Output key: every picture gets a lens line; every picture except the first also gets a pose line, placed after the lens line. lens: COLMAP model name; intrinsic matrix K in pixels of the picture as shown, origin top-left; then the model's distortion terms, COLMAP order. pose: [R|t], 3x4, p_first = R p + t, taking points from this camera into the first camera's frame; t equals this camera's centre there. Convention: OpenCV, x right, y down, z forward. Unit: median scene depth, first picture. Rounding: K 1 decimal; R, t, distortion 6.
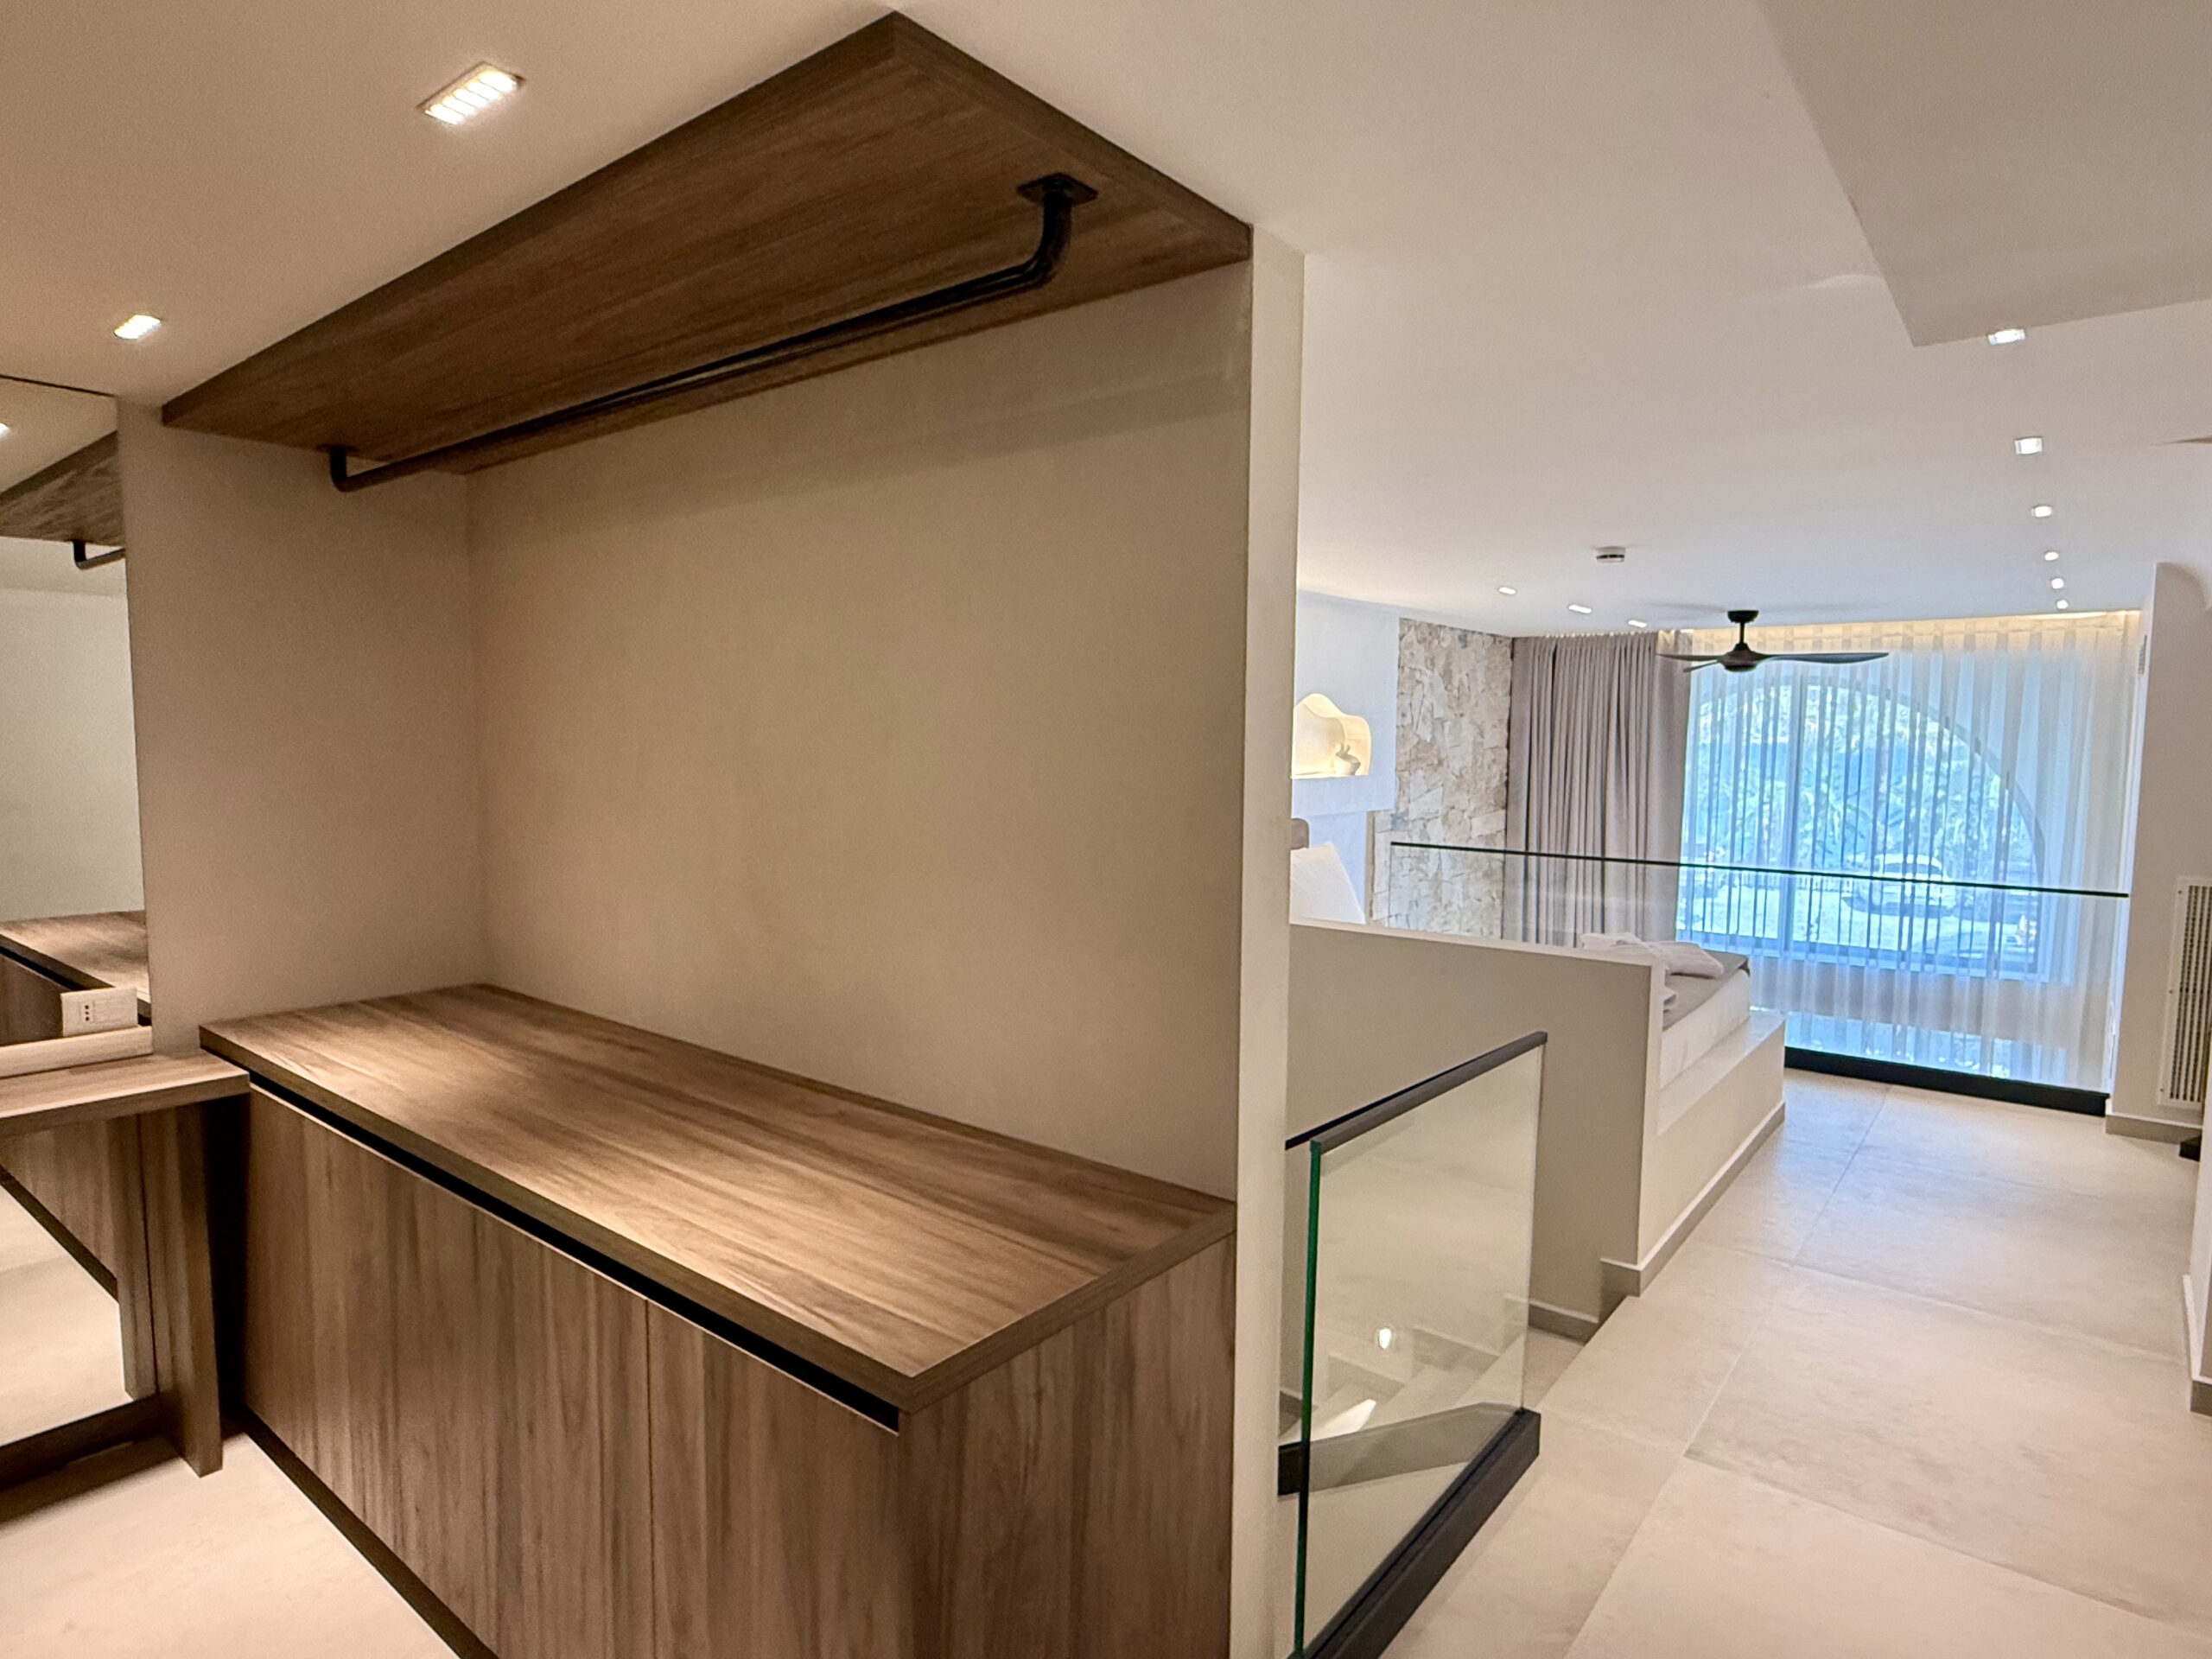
lens RADIAL K [[1215.7, 0, 1102.8], [0, 1215.7, 832.6], [0, 0, 1]] dist [0.007307, -0.003153]
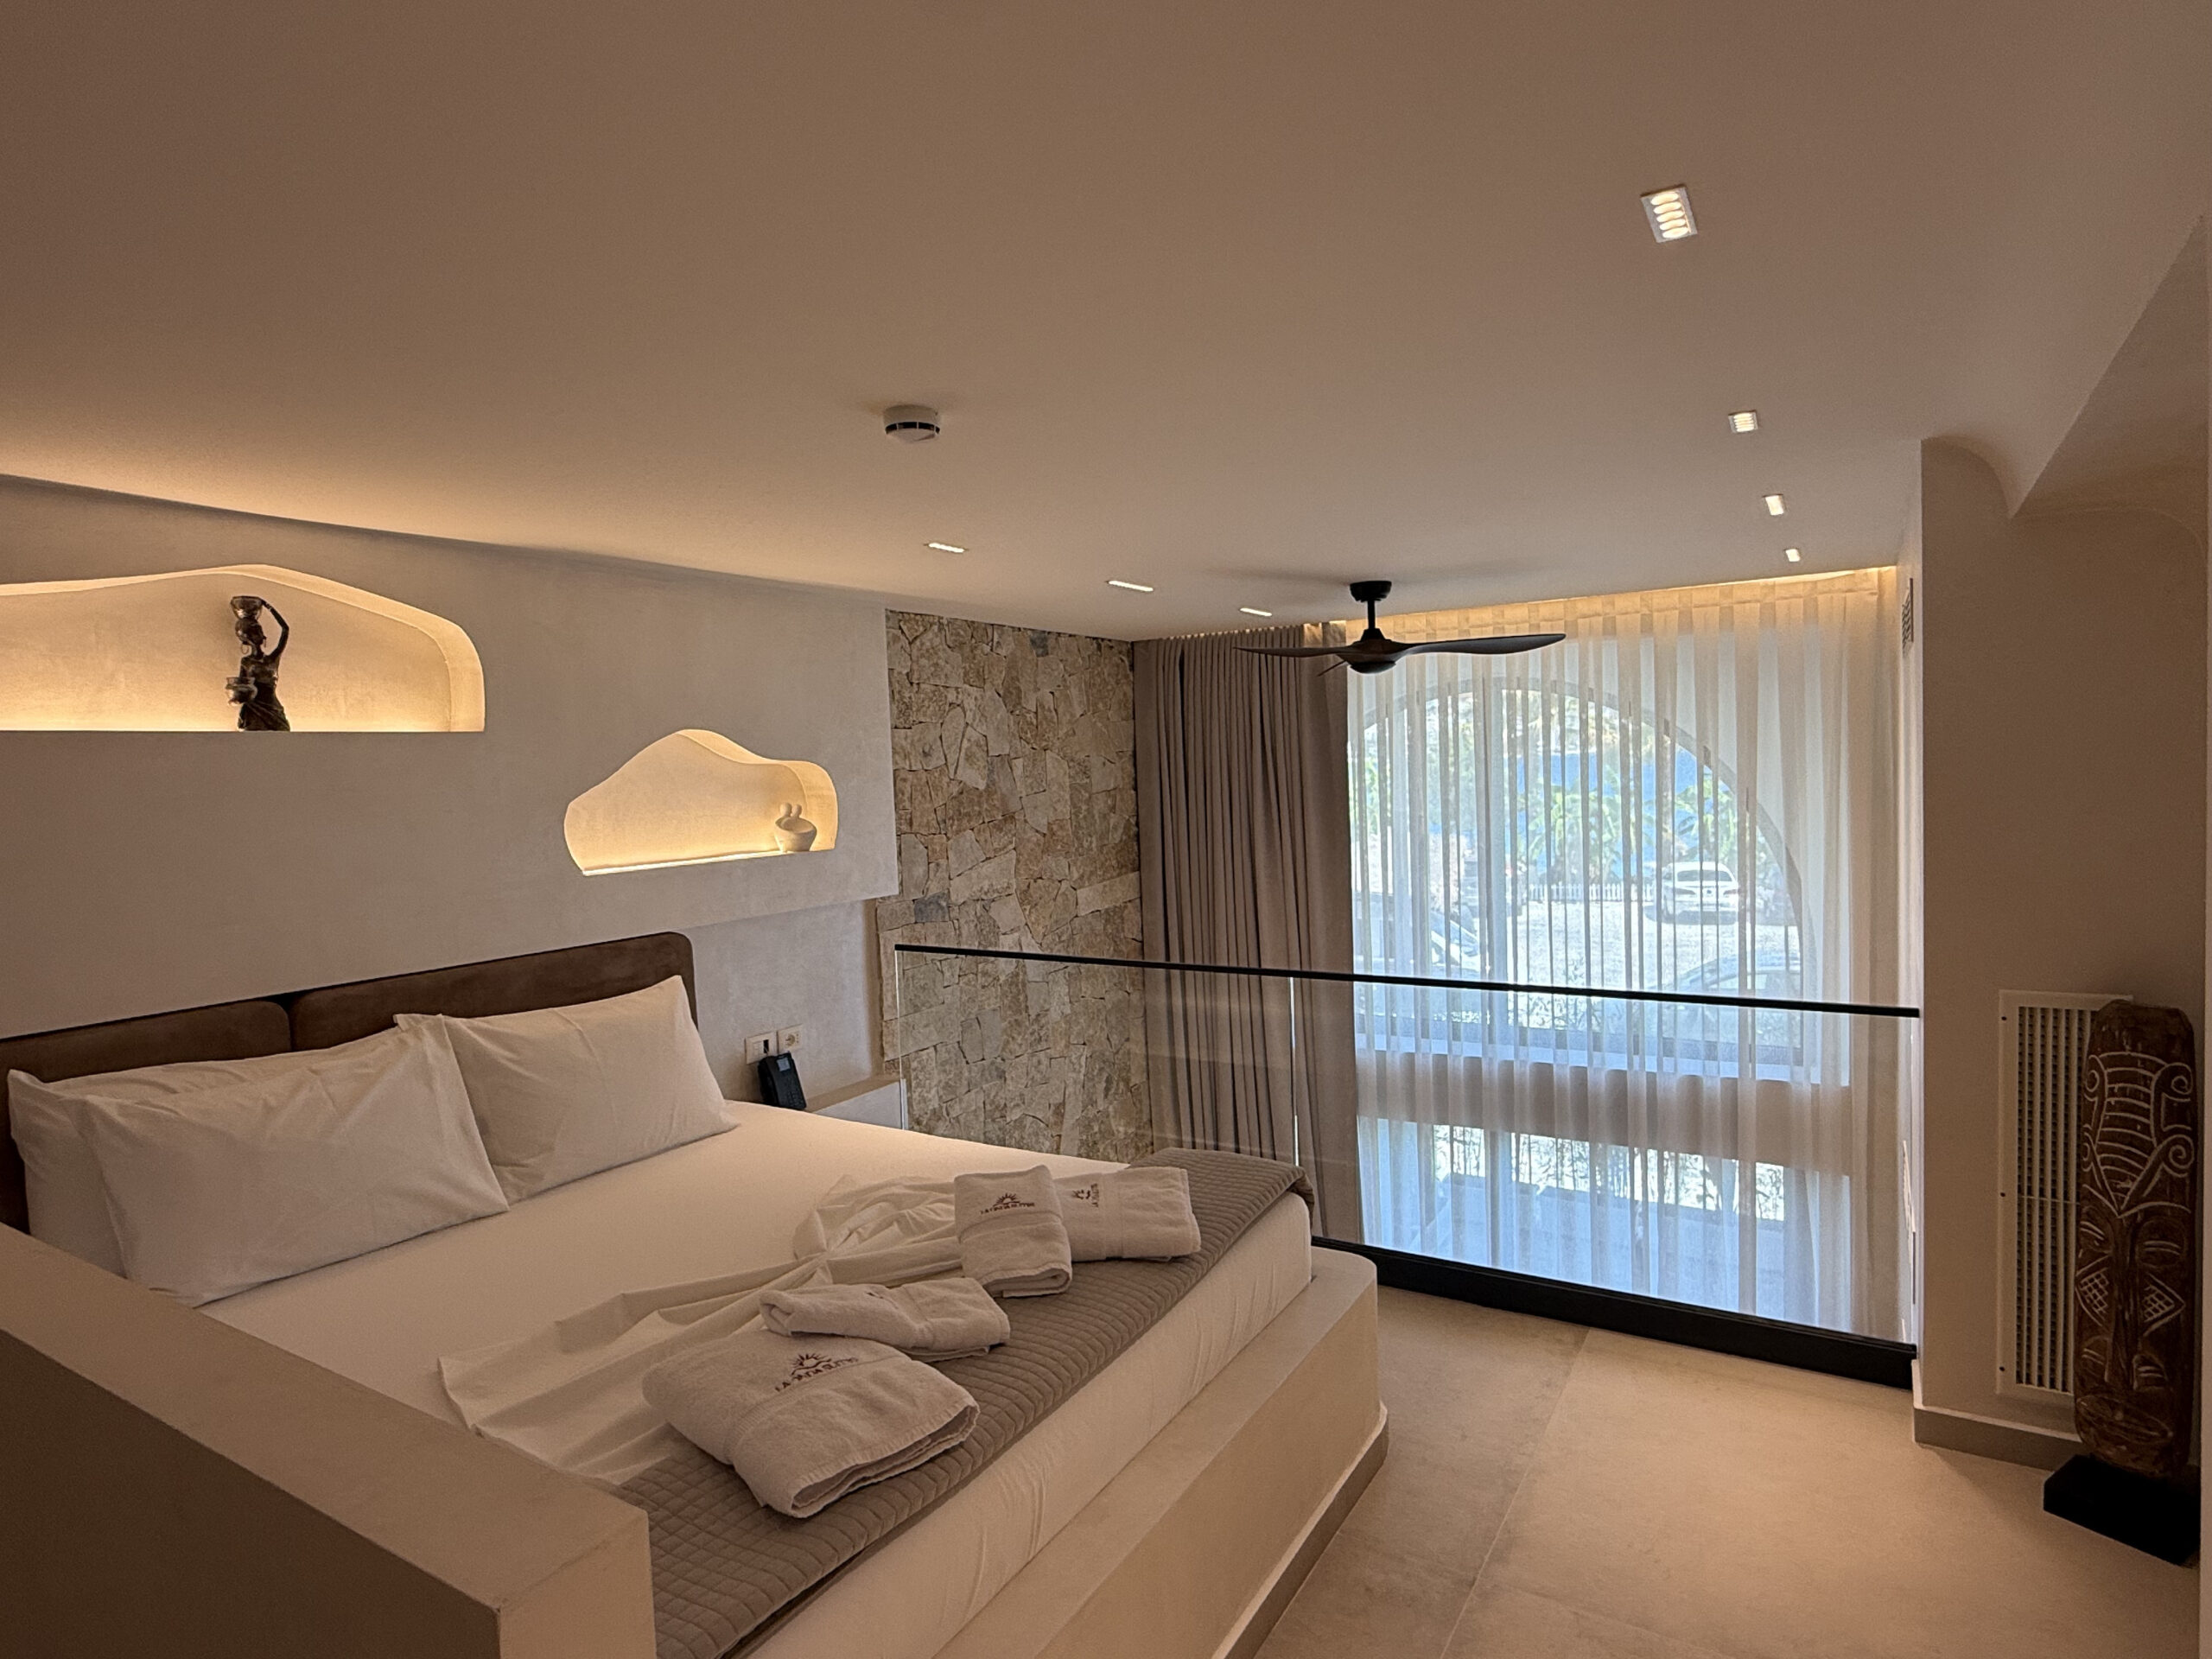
lens RADIAL K [[1215.7, 0, 1093.7], [0, 1215.7, 830.6], [0, 0, 1]] dist [0.007307, -0.003153]
pose [[0.991588, -0.053345, 0.117930, 0.262378], [0.057109, 0.997953, -0.028768, -0.028962], [-0.116154, 0.035261, 0.992605, 0.316136]]
